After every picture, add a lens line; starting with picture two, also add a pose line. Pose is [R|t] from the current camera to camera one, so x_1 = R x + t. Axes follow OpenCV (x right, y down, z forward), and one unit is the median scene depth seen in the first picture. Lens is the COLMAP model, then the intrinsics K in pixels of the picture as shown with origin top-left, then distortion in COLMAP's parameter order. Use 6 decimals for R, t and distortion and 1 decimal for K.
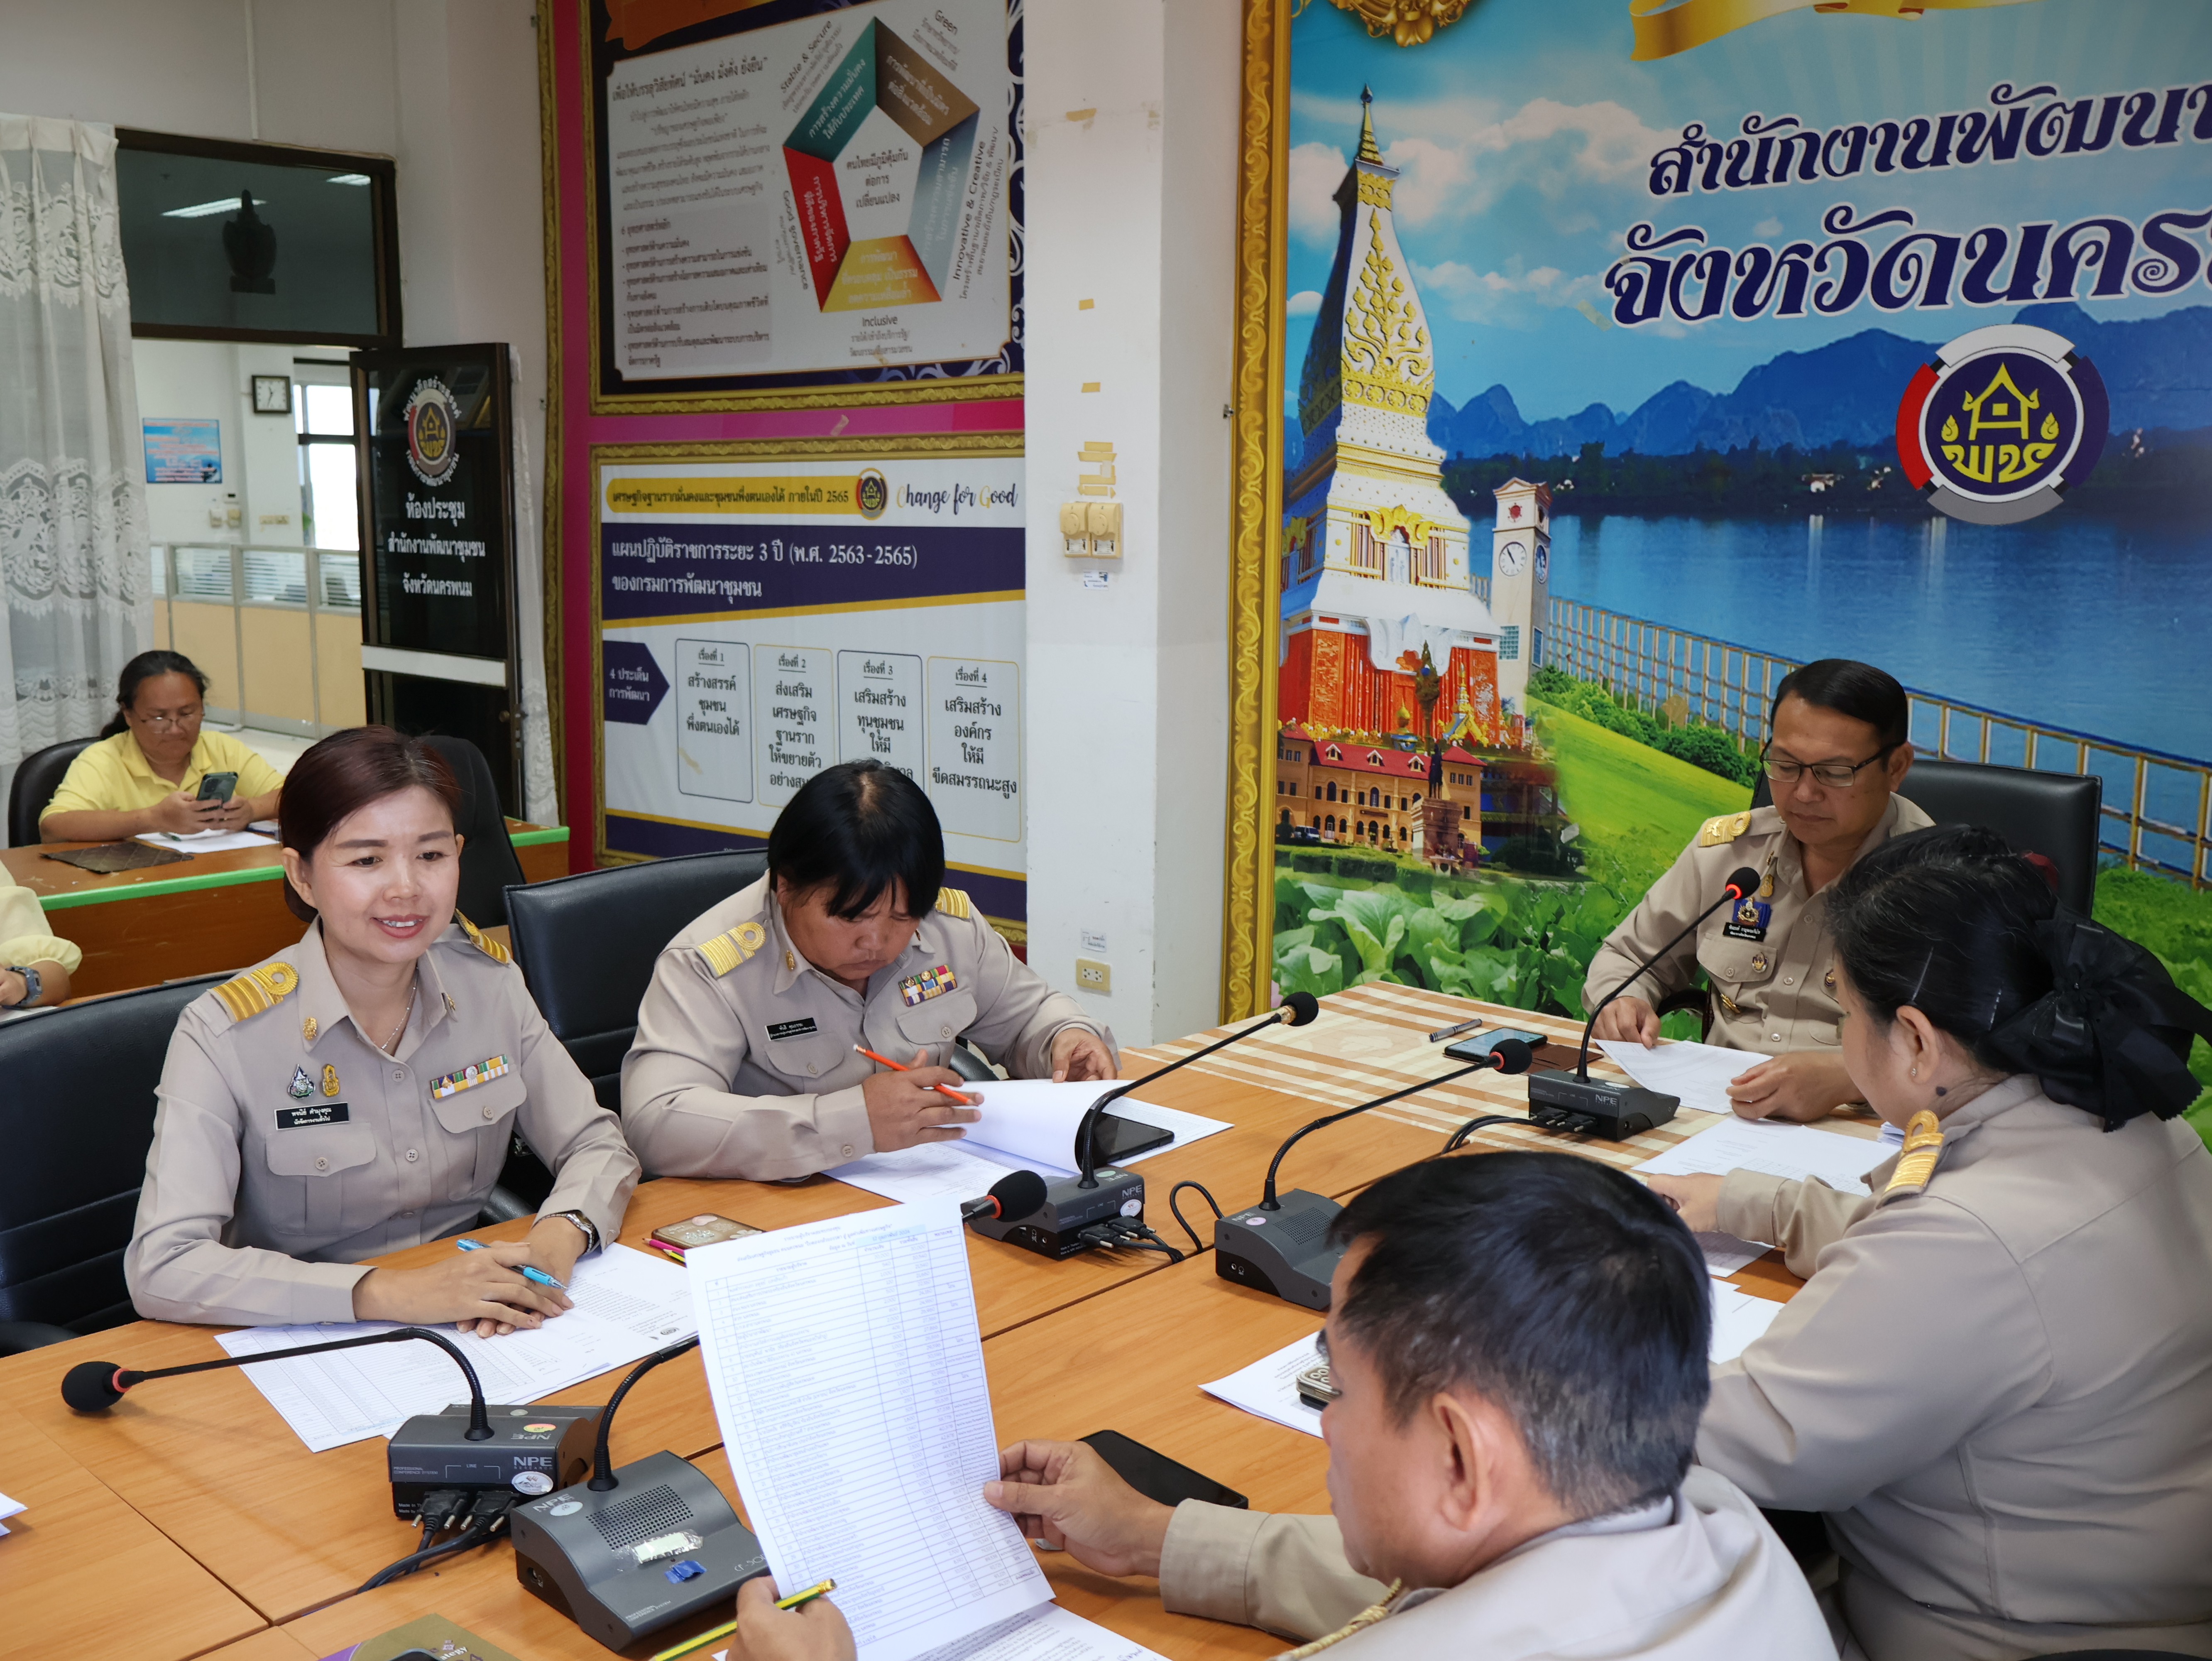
lens RADIAL K [[2088.1, 0, 1096.0], [0, 2088.1, 830.8], [0, 0, 1]] dist [-0.003437, 0.000000]
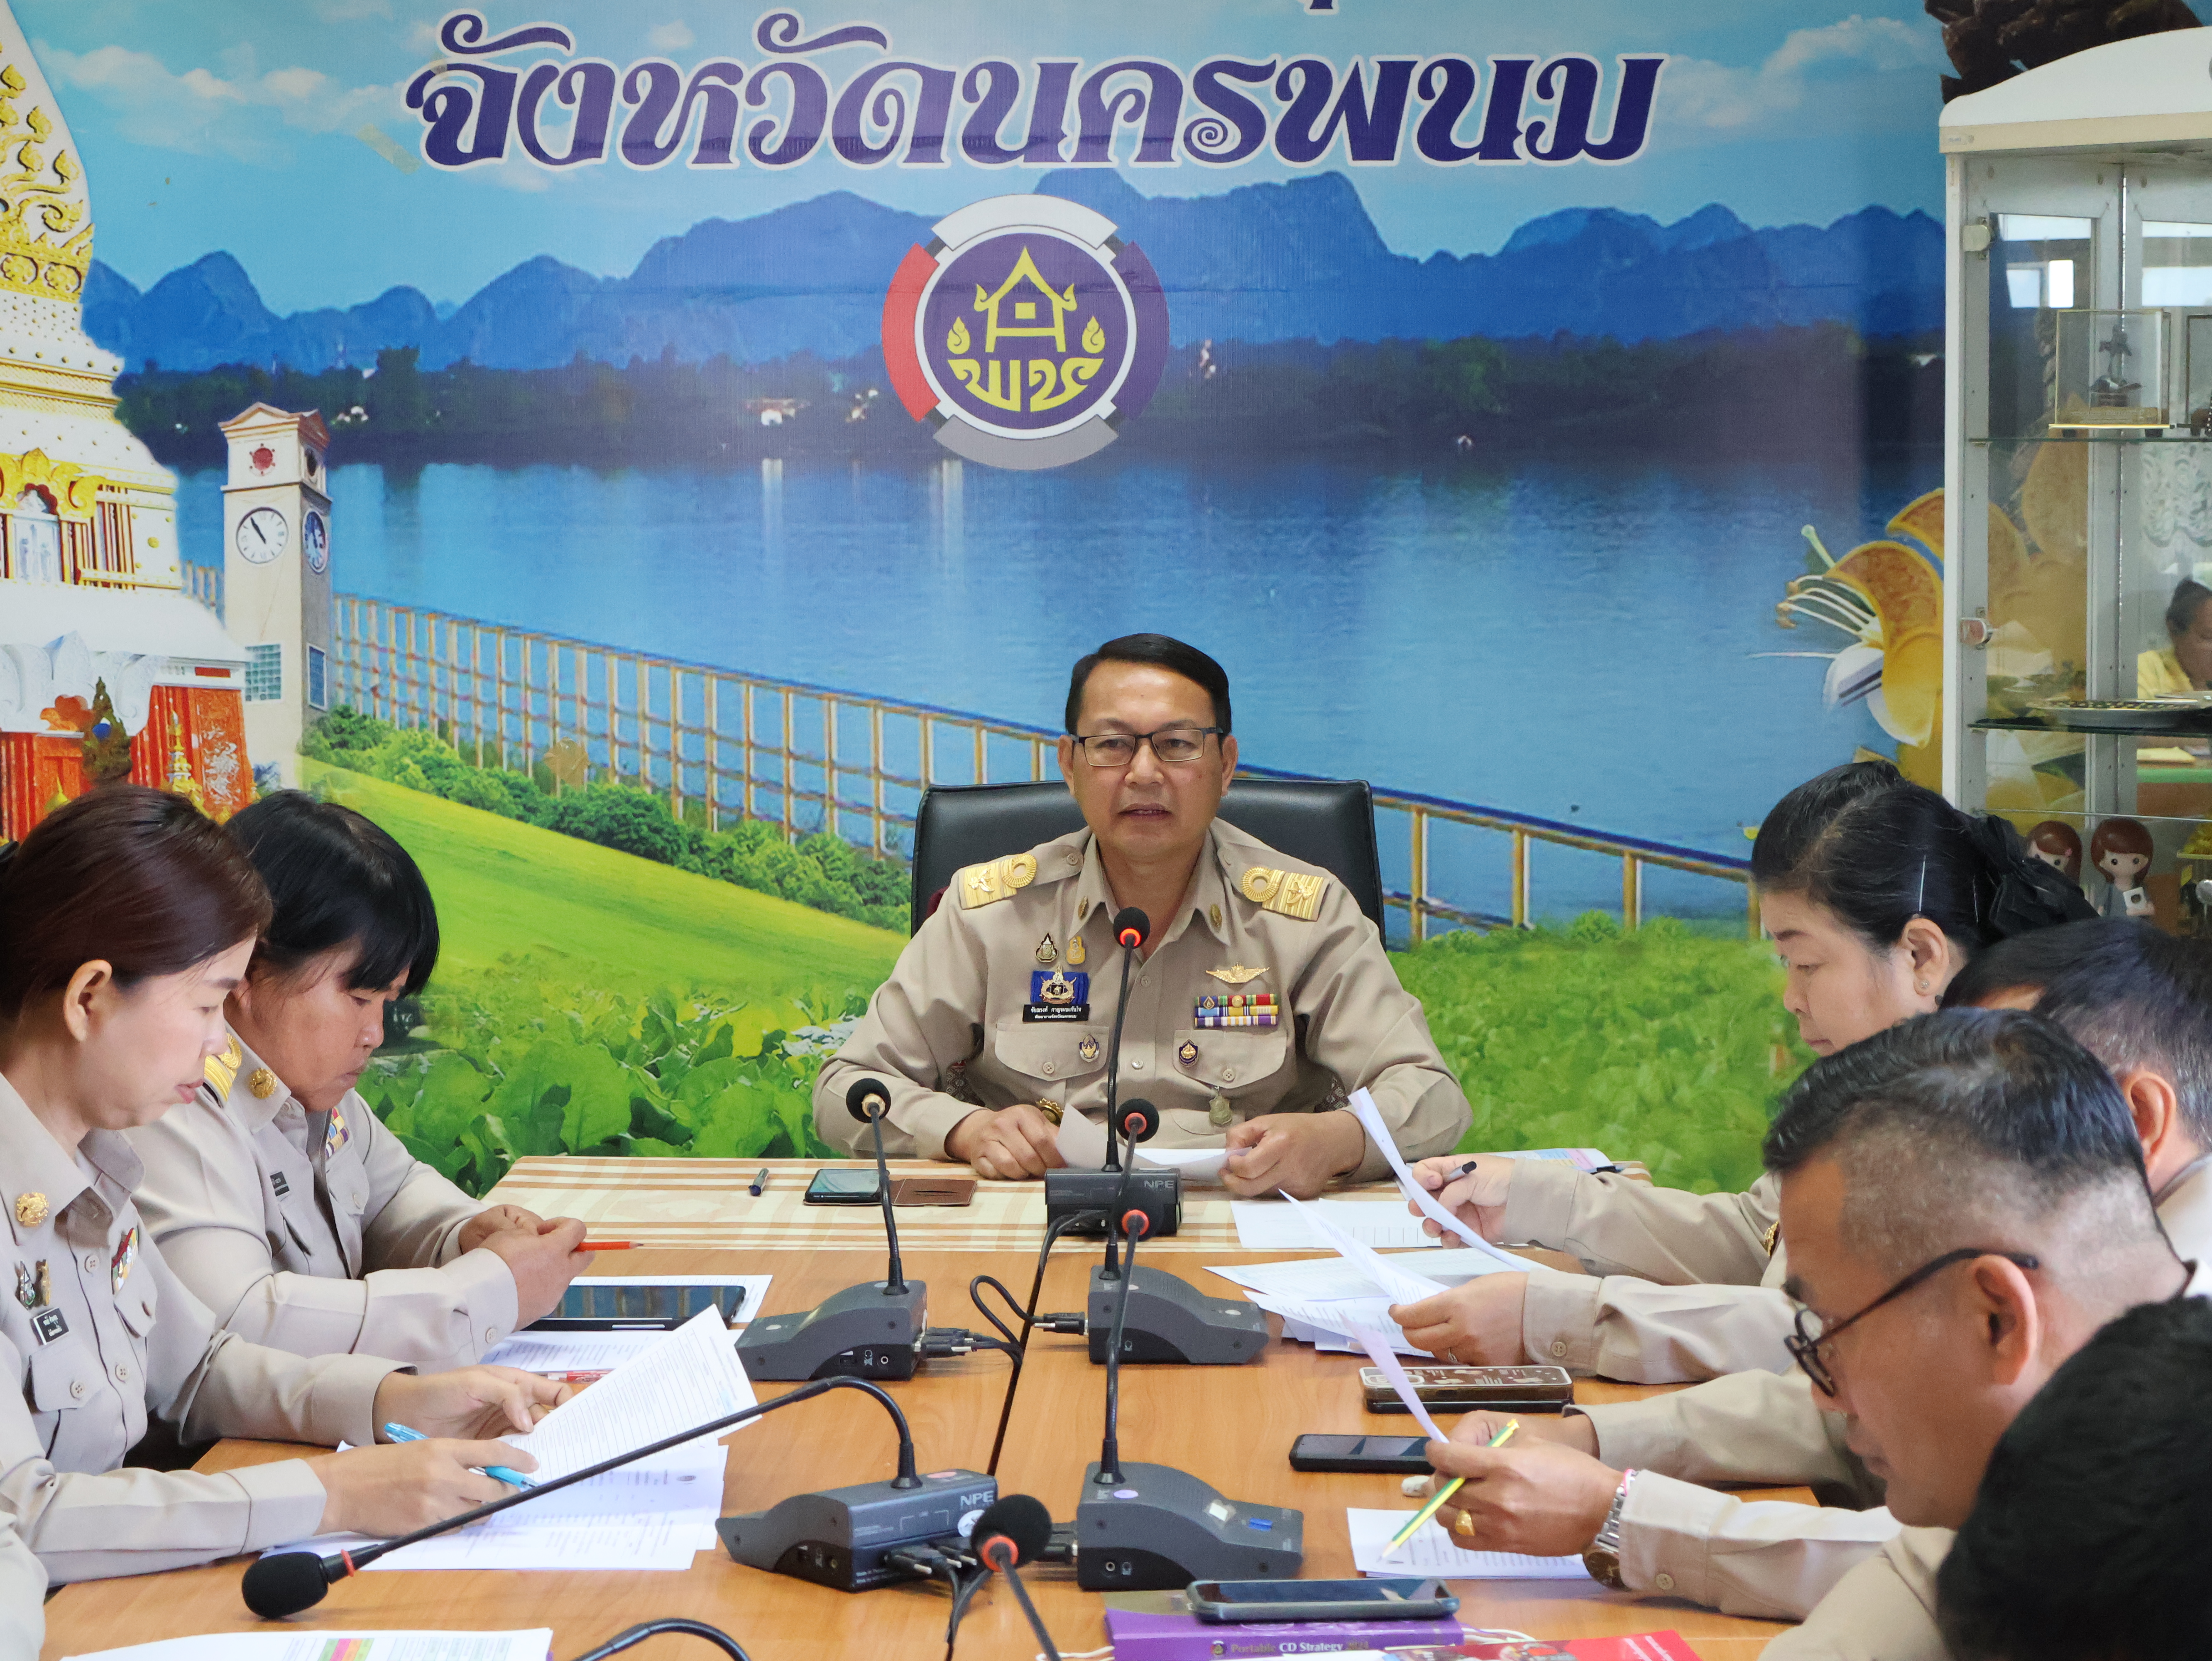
lens RADIAL K [[4980.8, 0, 1108.0], [0, 4980.8, 833.6], [0, 0, 1]] dist [0.007871, 0.000000]
pose [[0.742402, -0.058121, 0.667429, -0.556254], [0.108975, 0.993439, -0.034706, 0.031322], [-0.661033, 0.098498, 0.743864, -0.219768]]
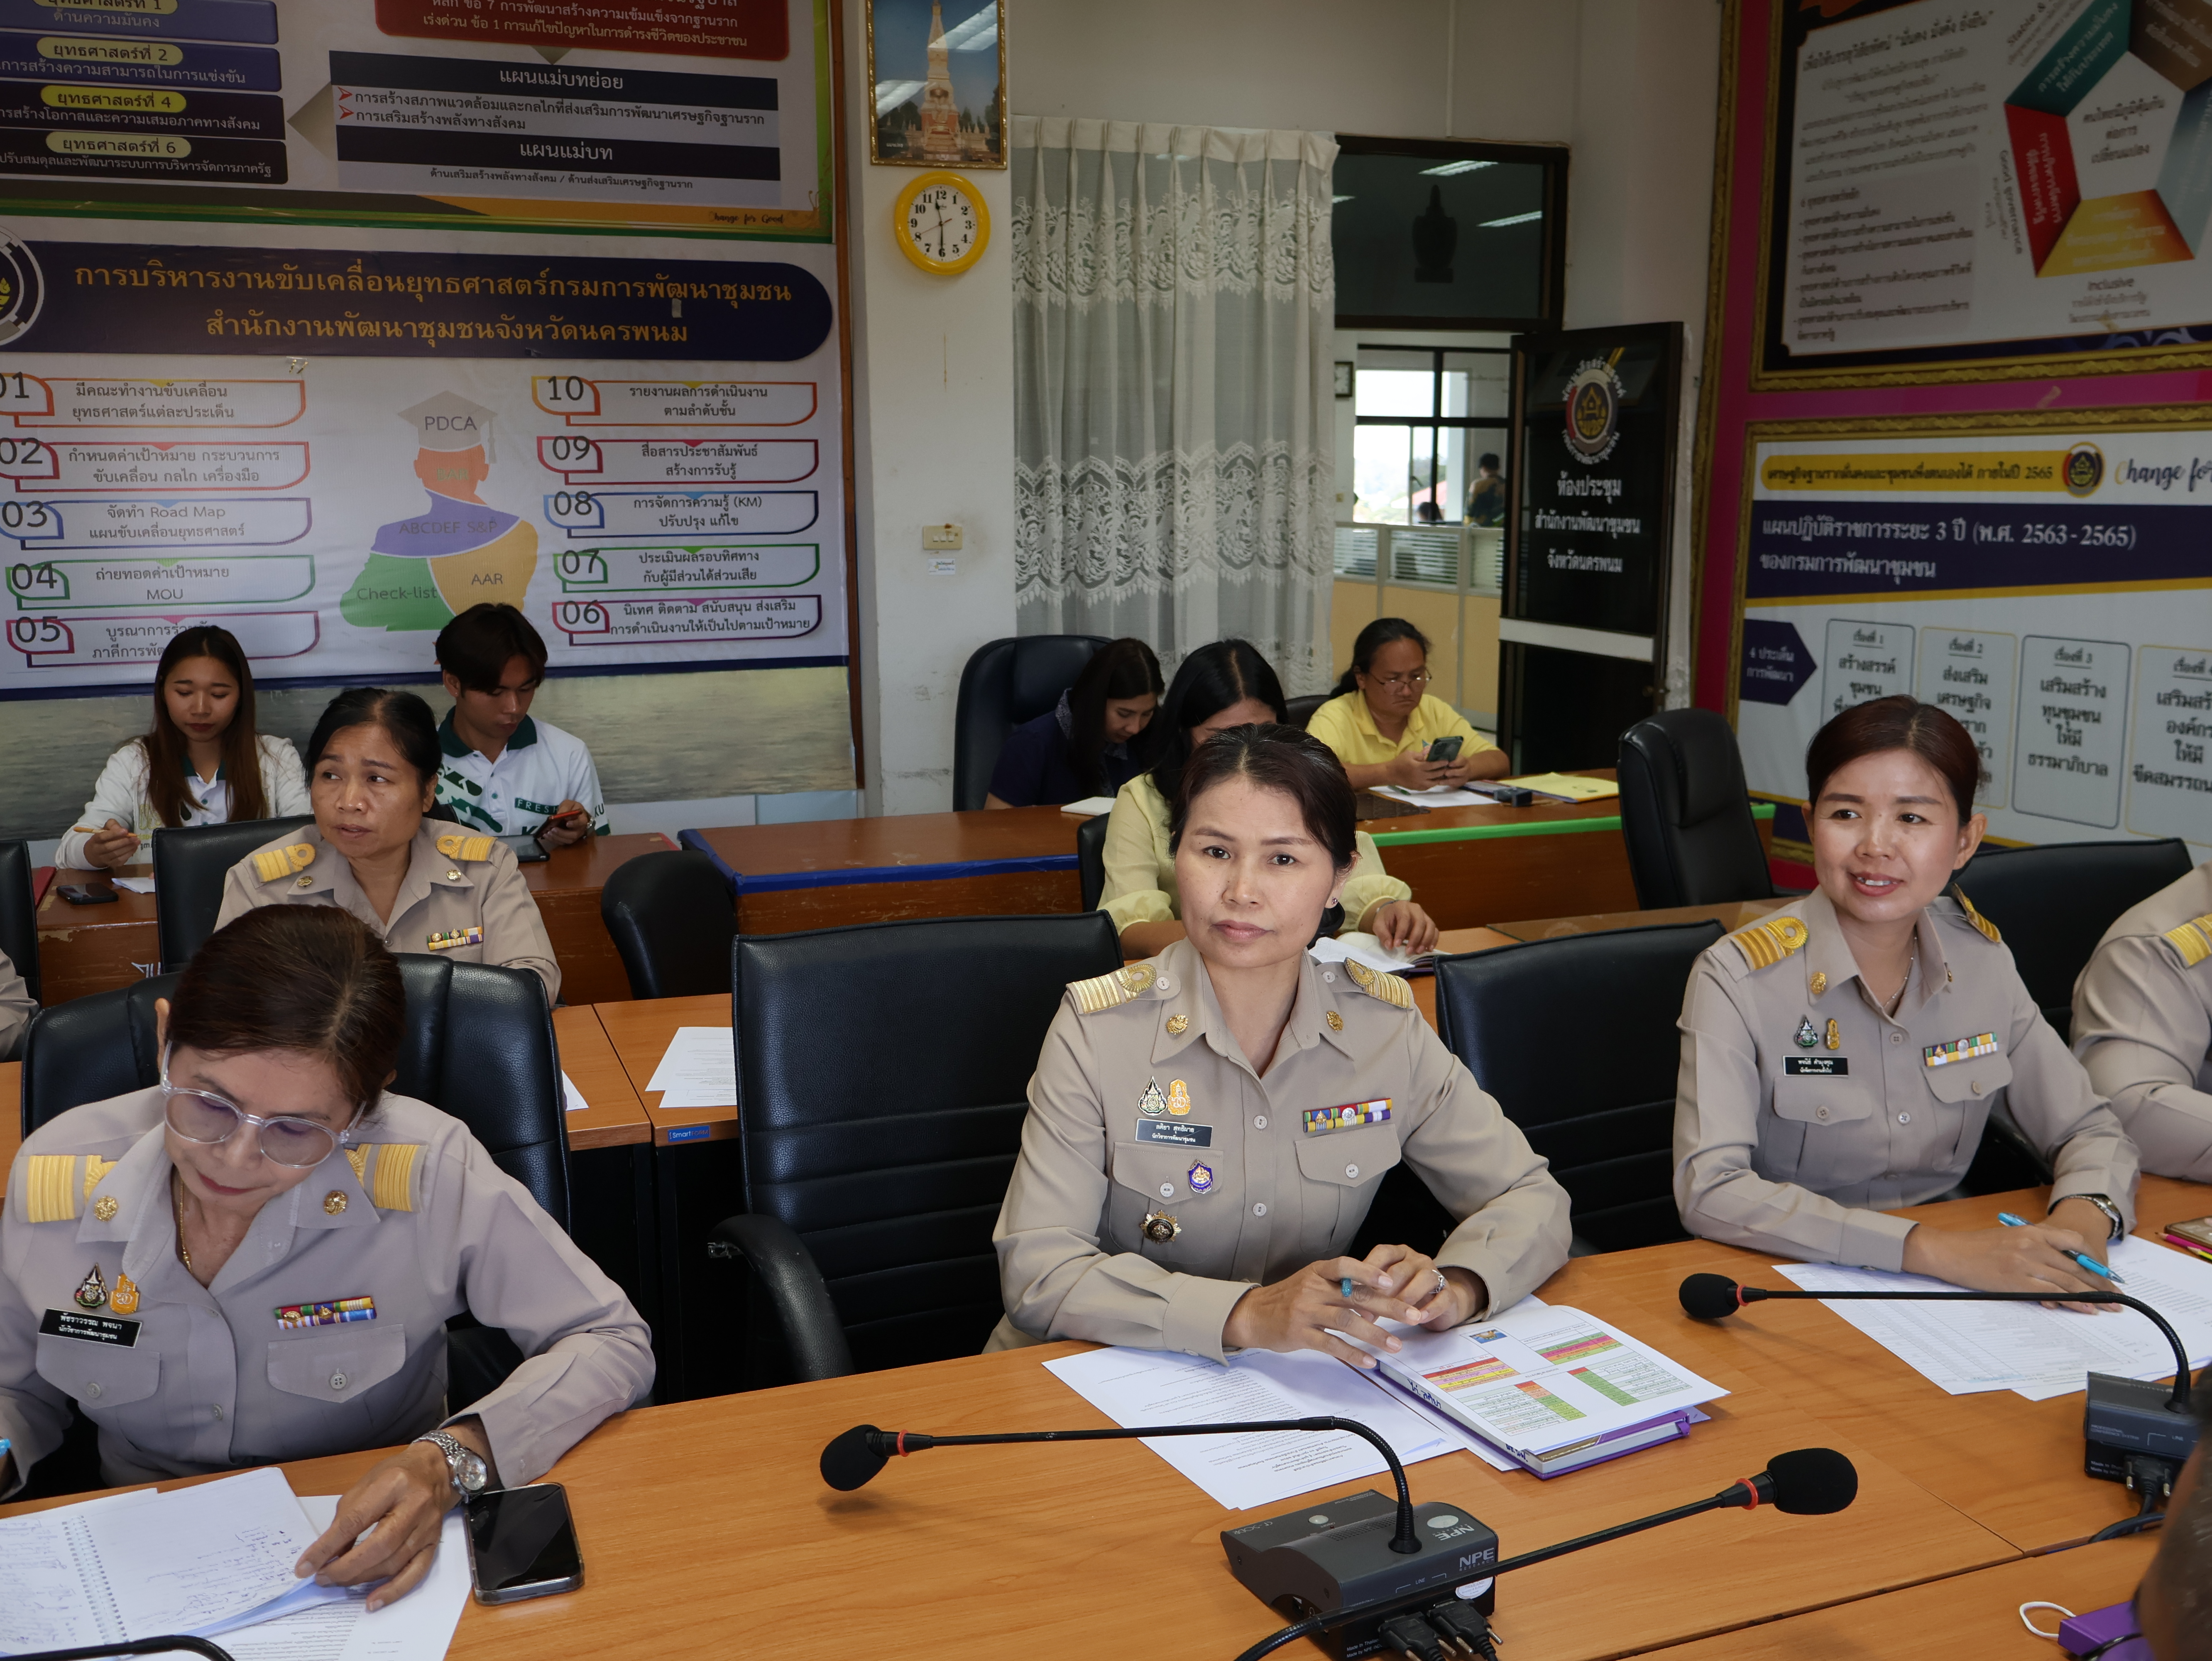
lens RADIAL K [[2088.1, 0, 1104.4], [0, 2088.1, 835.3], [0, 0, 1]] dist [-0.003437, 0.000000]
pose [[0.903540, 0.068565, -0.422983, -0.120522], [-0.063630, 0.997640, 0.025794, 0.007706], [0.423754, 0.003609, 0.905770, -0.041812]]
